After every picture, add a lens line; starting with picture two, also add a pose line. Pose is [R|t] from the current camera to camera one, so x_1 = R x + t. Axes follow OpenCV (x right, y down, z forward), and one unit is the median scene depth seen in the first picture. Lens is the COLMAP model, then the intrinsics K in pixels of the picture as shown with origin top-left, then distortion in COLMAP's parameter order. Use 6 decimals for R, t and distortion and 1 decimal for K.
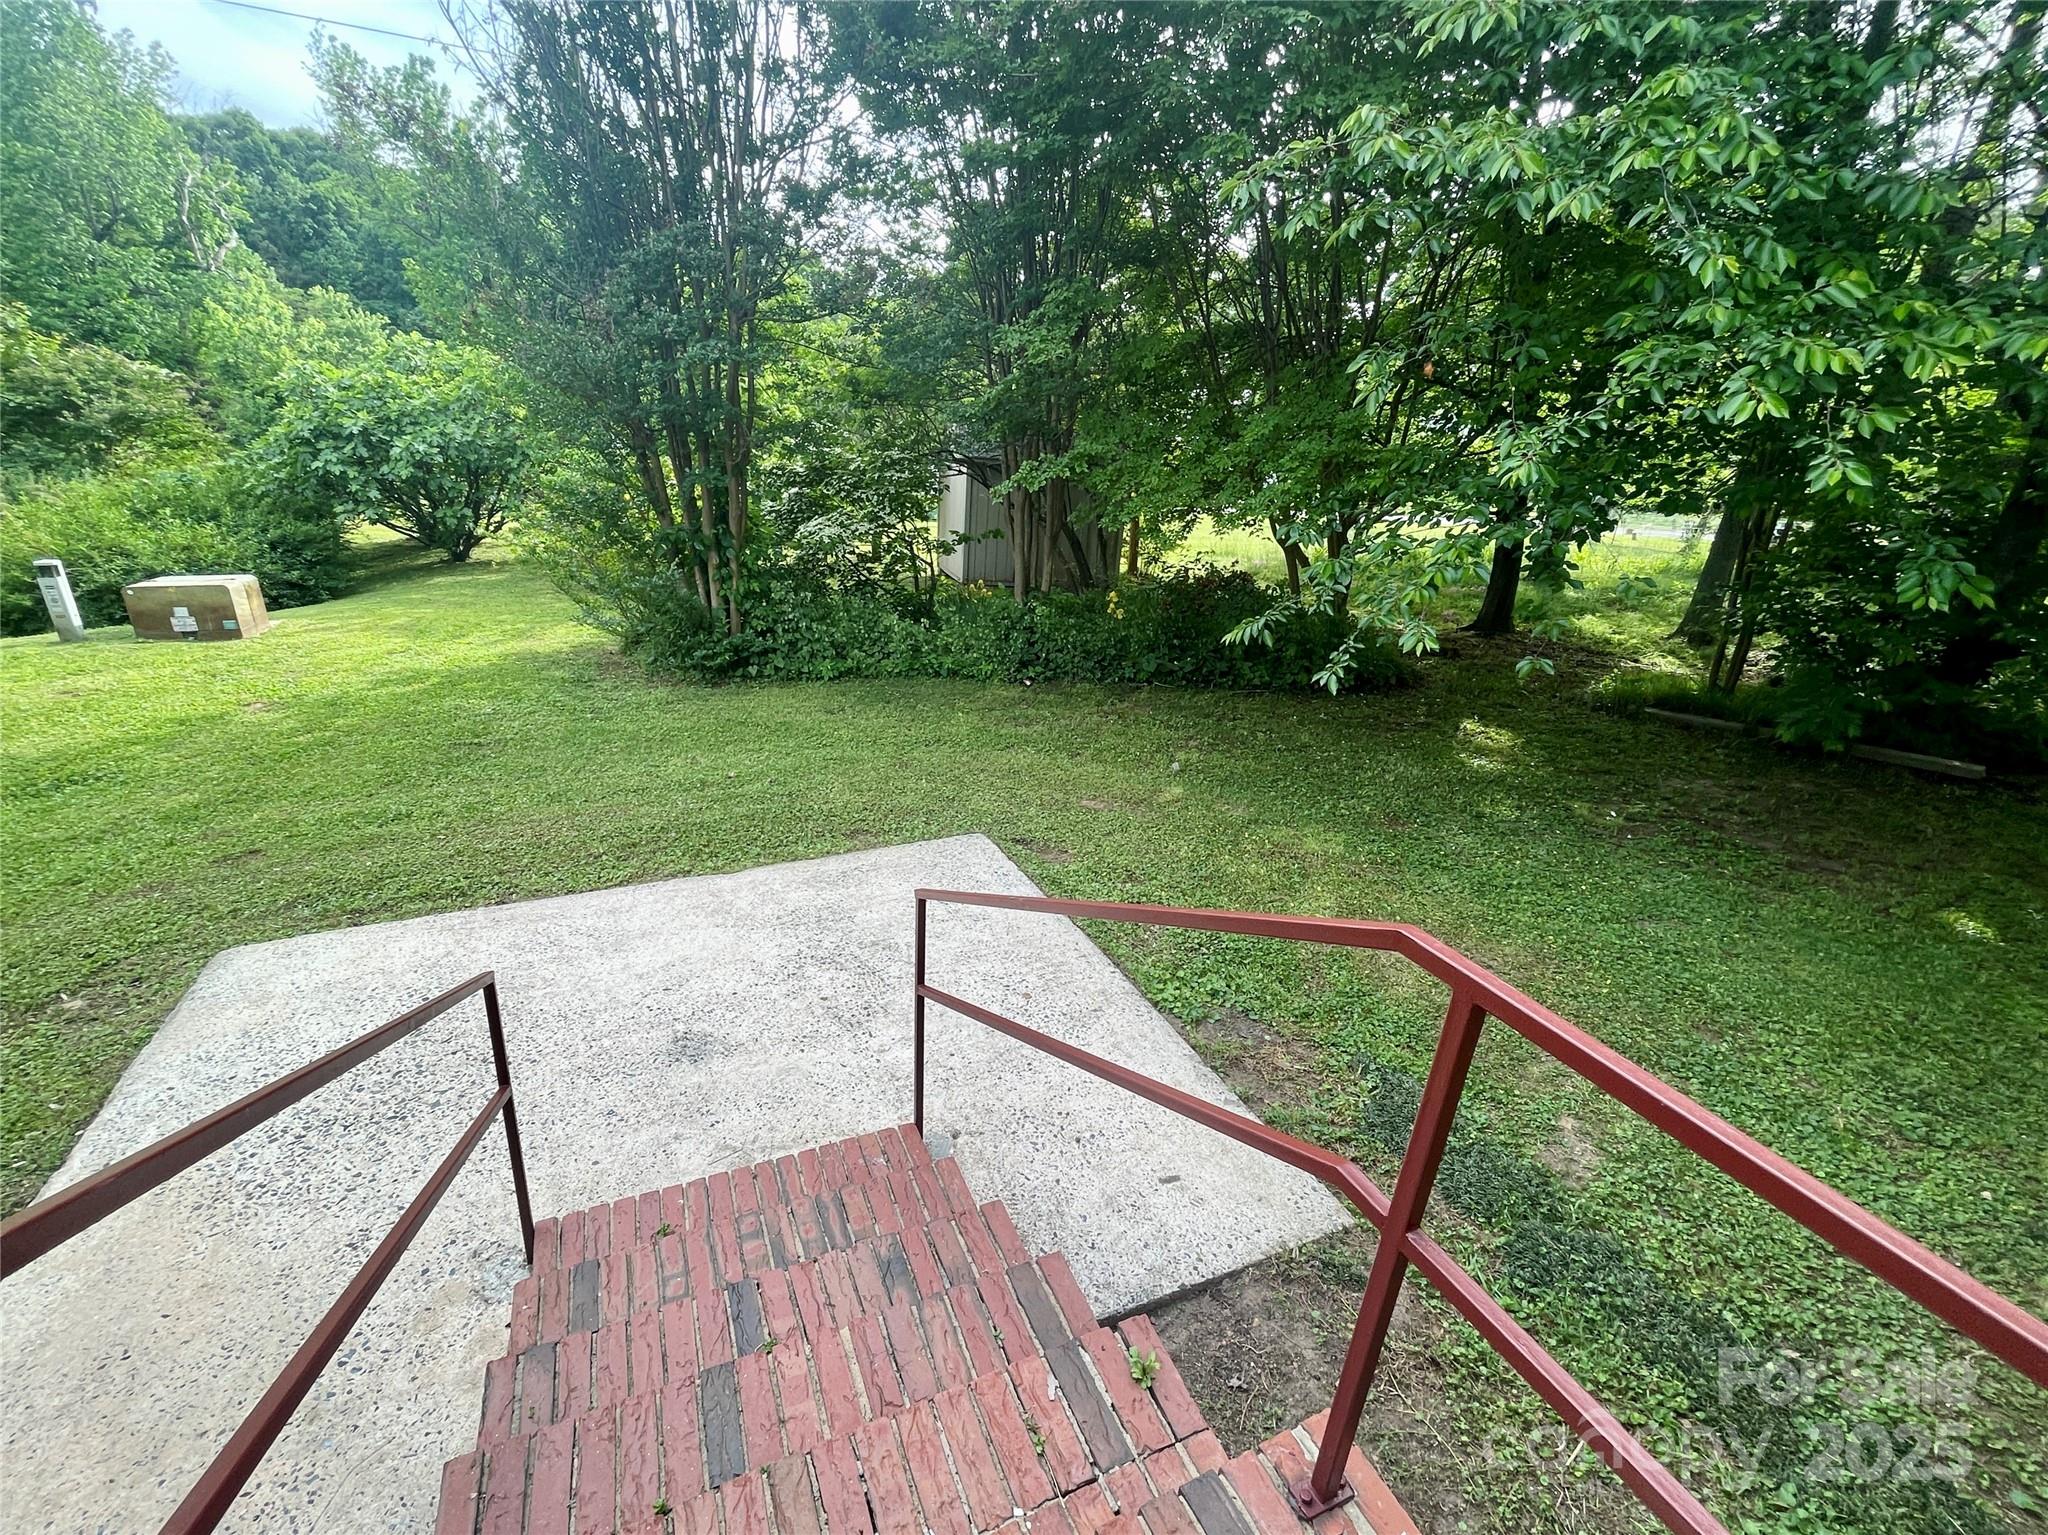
lens RADIAL K [[899.8, 0, 1012.5], [0, 899.8, 778.1], [0, 0, 1]] dist [0.000347, 0.001201]
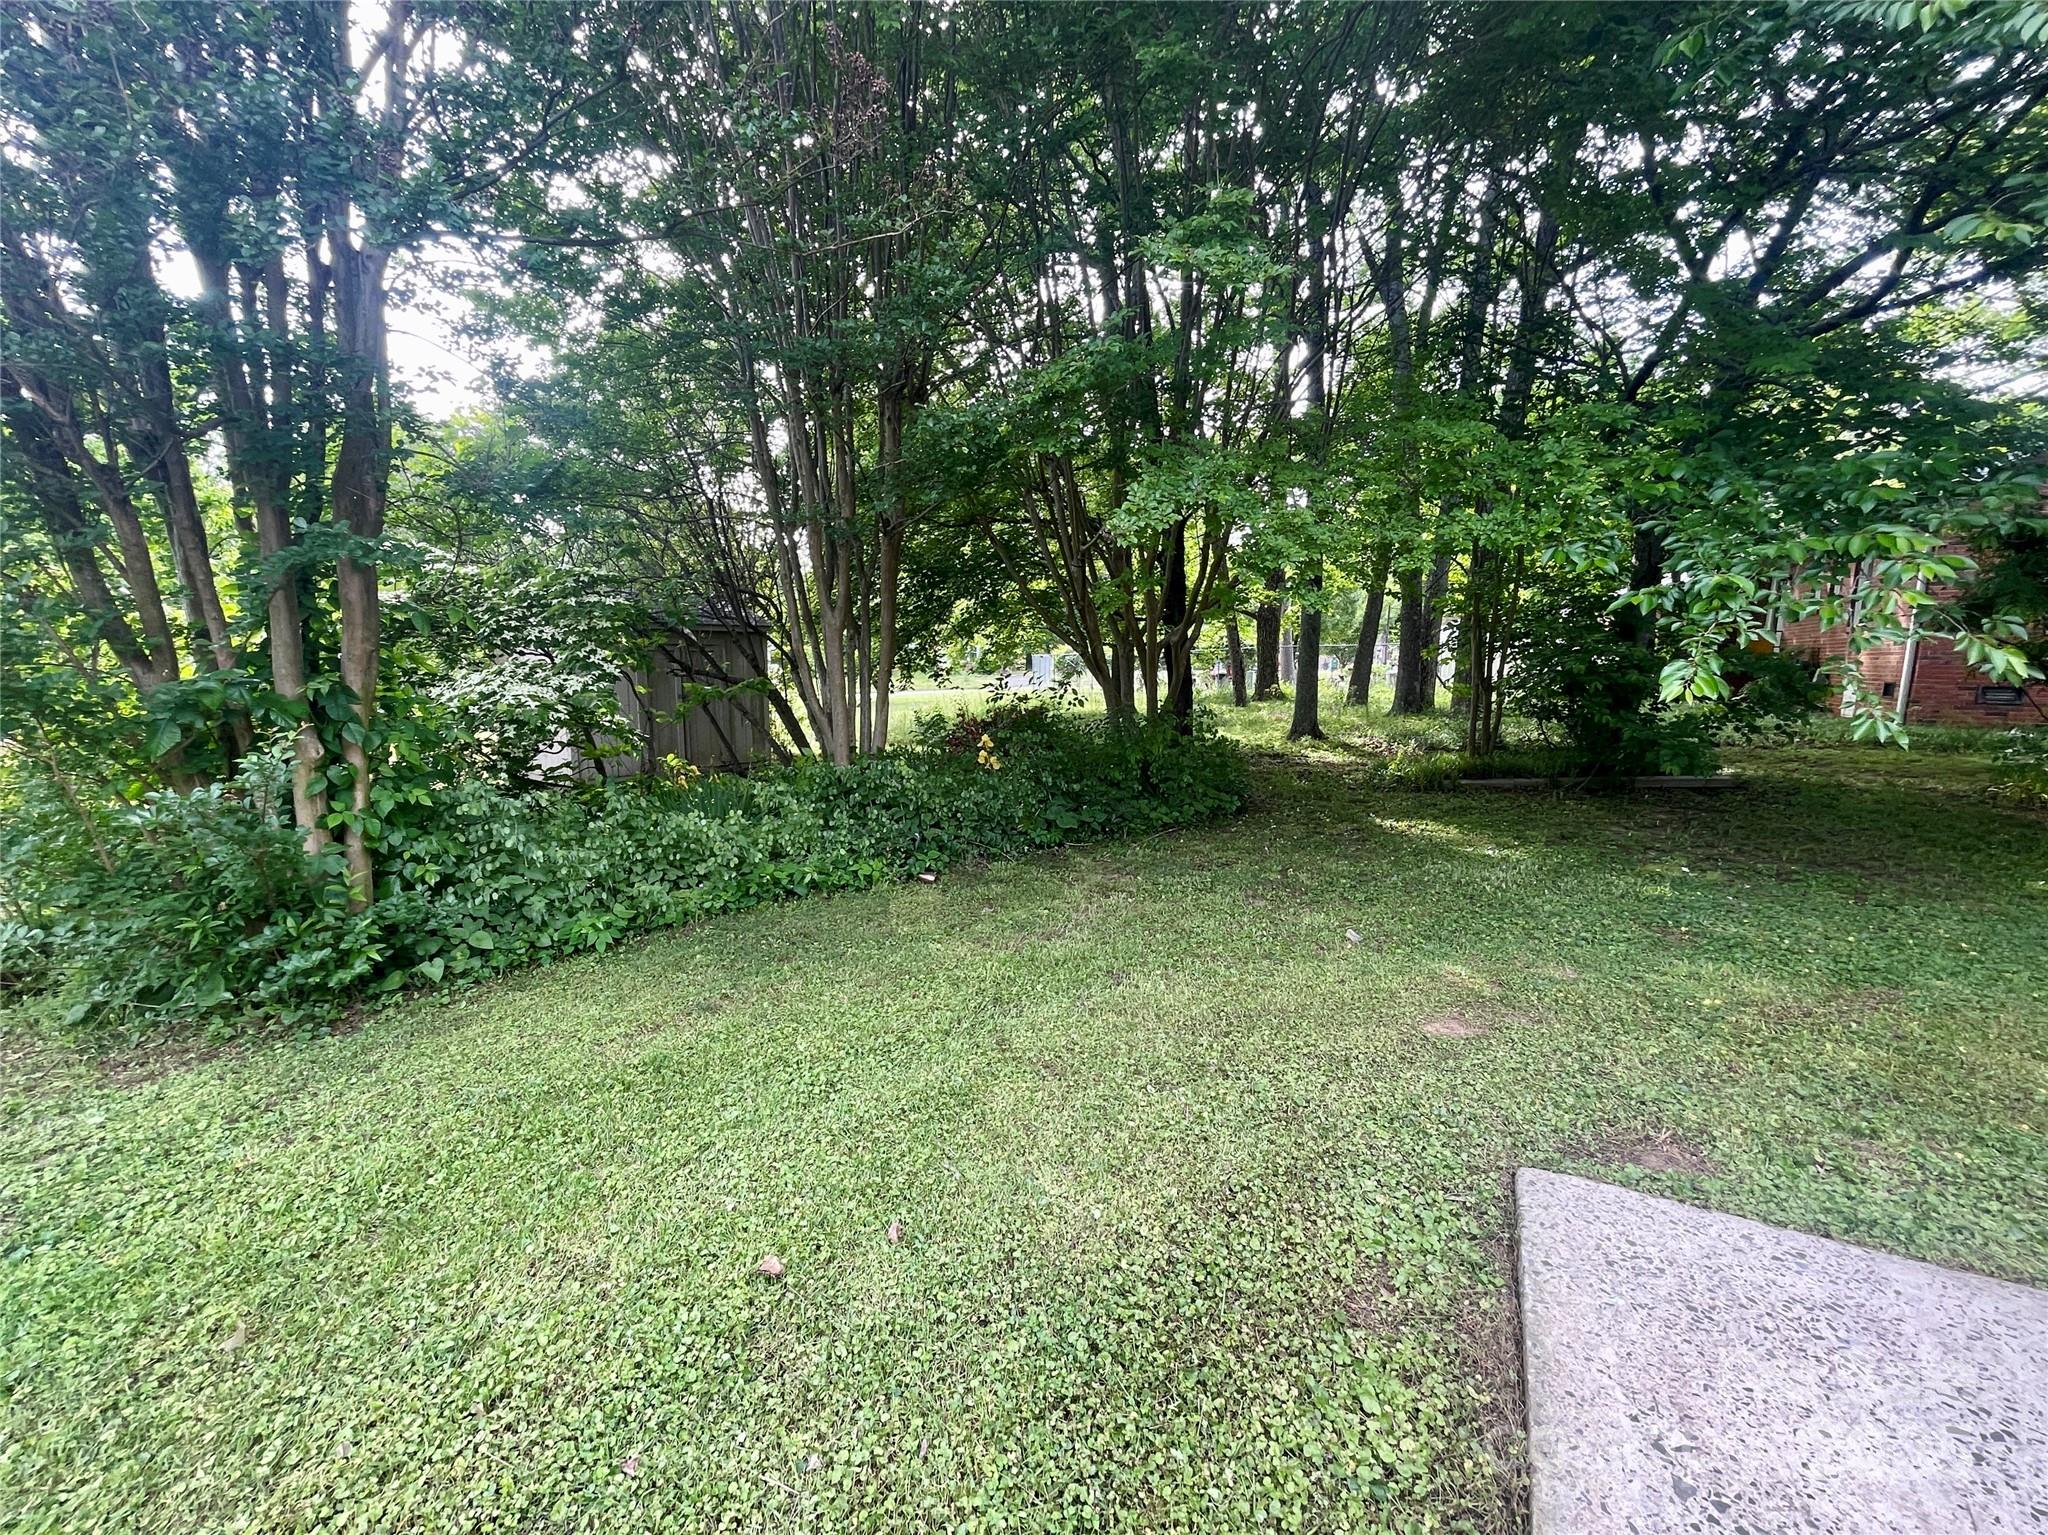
lens RADIAL K [[866.5, 0, 1018.7], [0, 866.5, 772.9], [0, 0, 1]] dist [-0.001100, 0.000009]
pose [[0.814082, -0.135492, 0.564723, -0.248594], [0.249183, 0.959837, -0.128922, -0.074221], [-0.524574, 0.245672, 0.815149, 0.395117]]
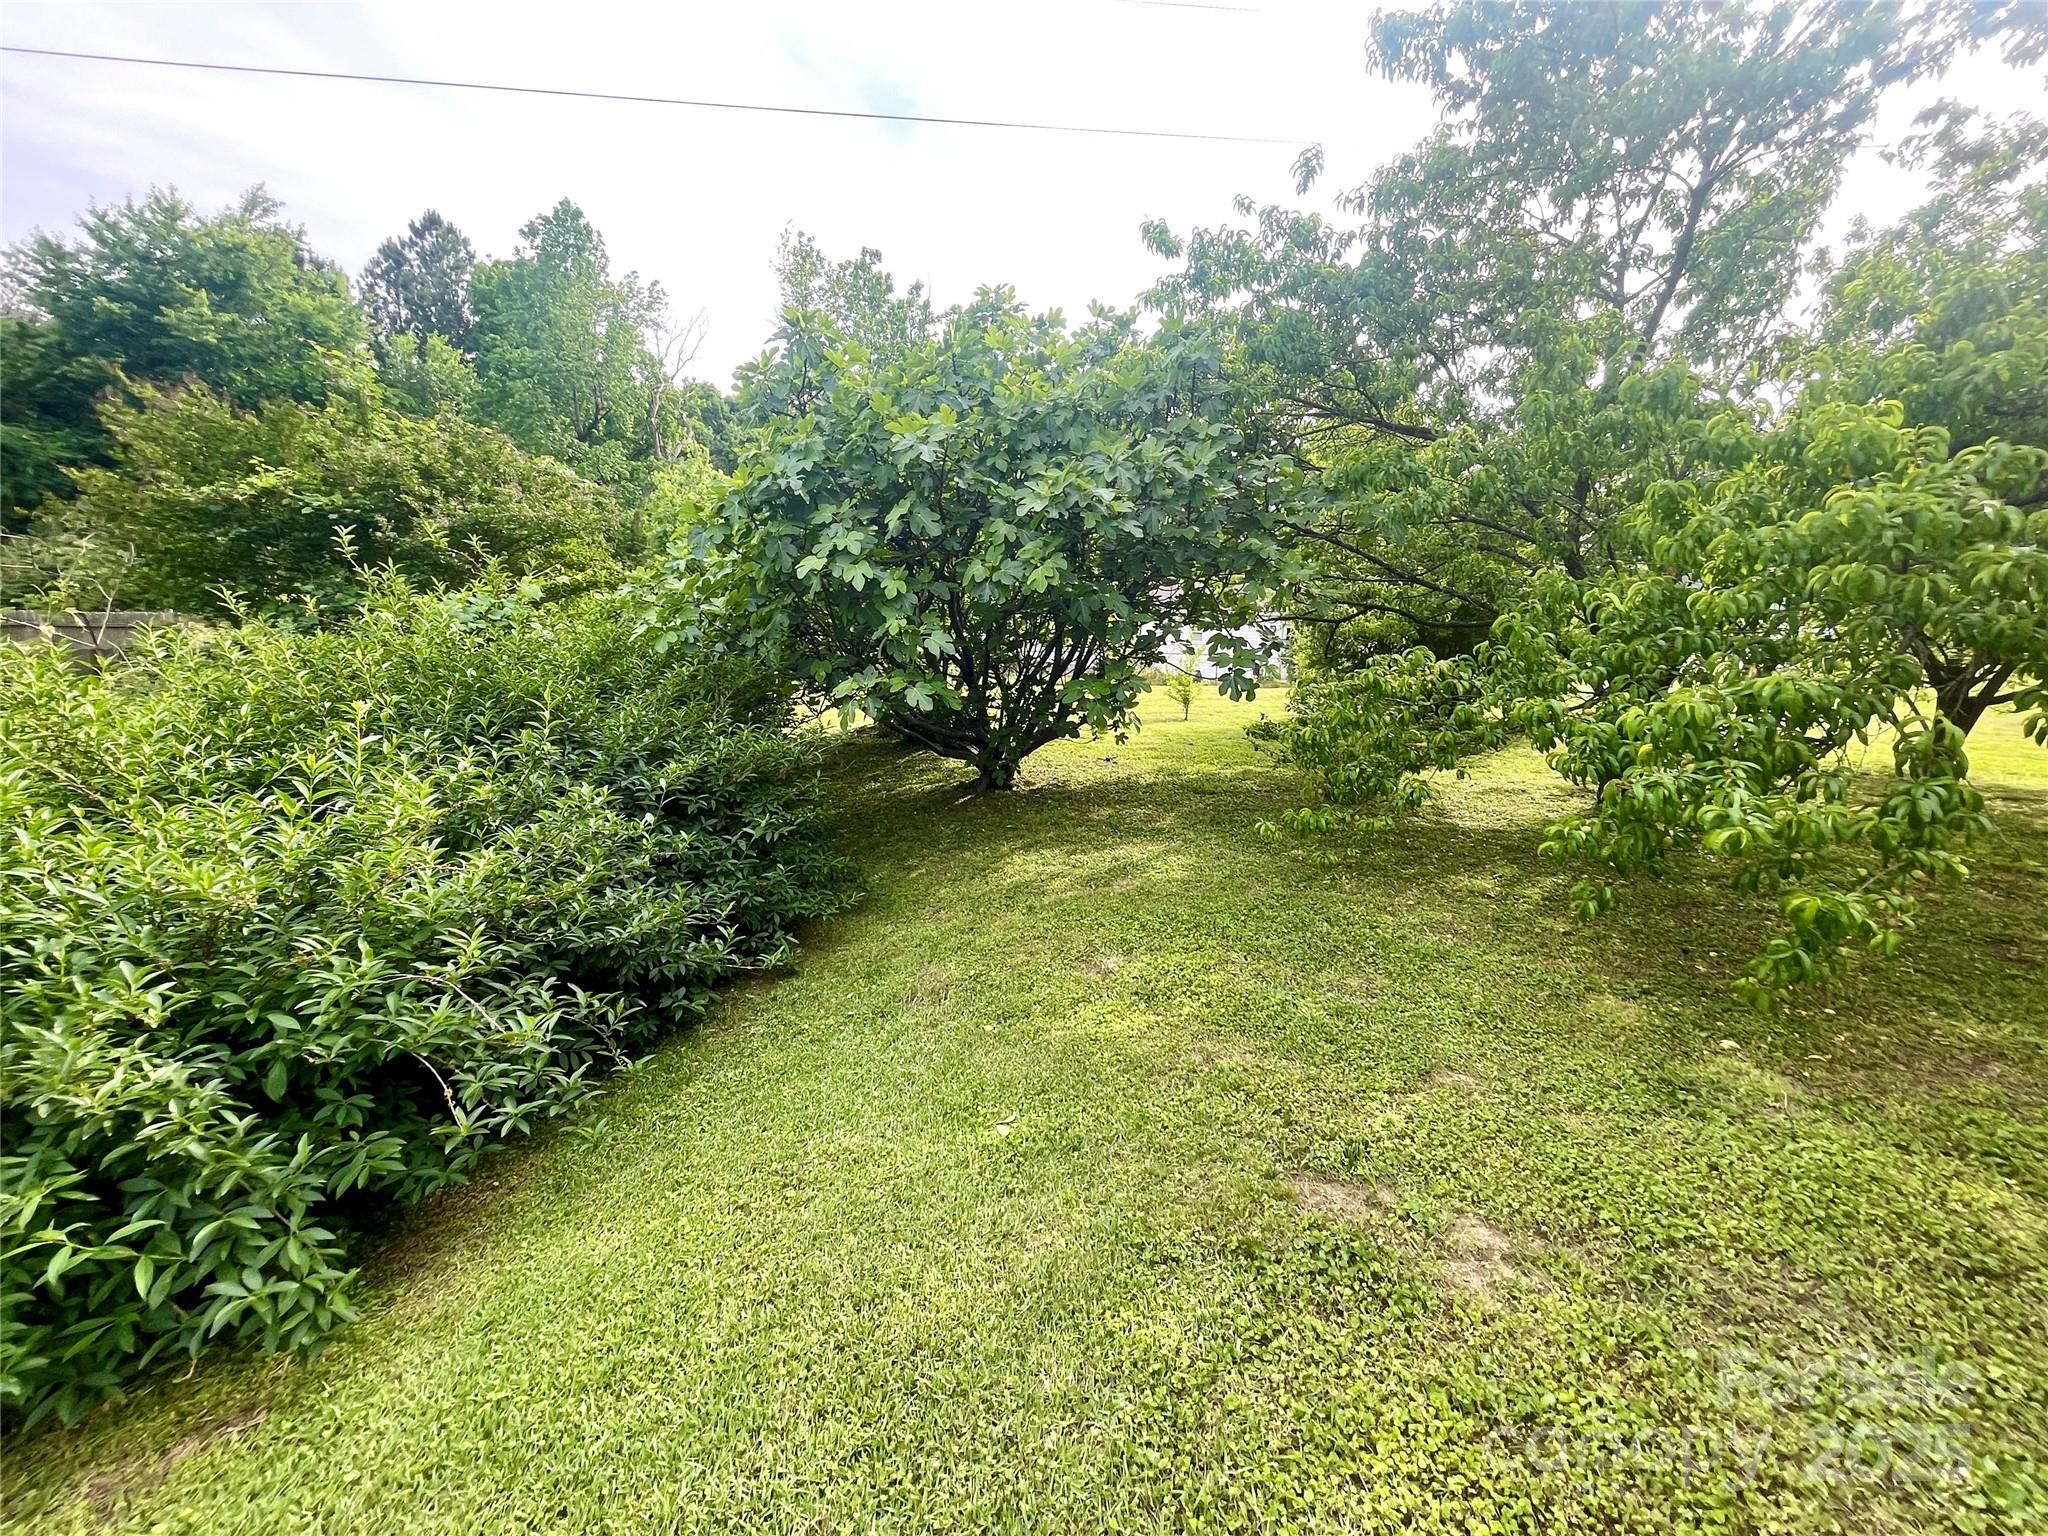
lens RADIAL K [[878.0, 0, 1007.3], [0, 878.0, 775.1], [0, 0, 1]] dist [-0.004441, 0.000028]
pose [[0.949856, 0.012963, -0.312419, -0.889177], [-0.069667, 0.982799, -0.171034, -0.323064], [0.304828, 0.184224, 0.934420, 1.082116]]
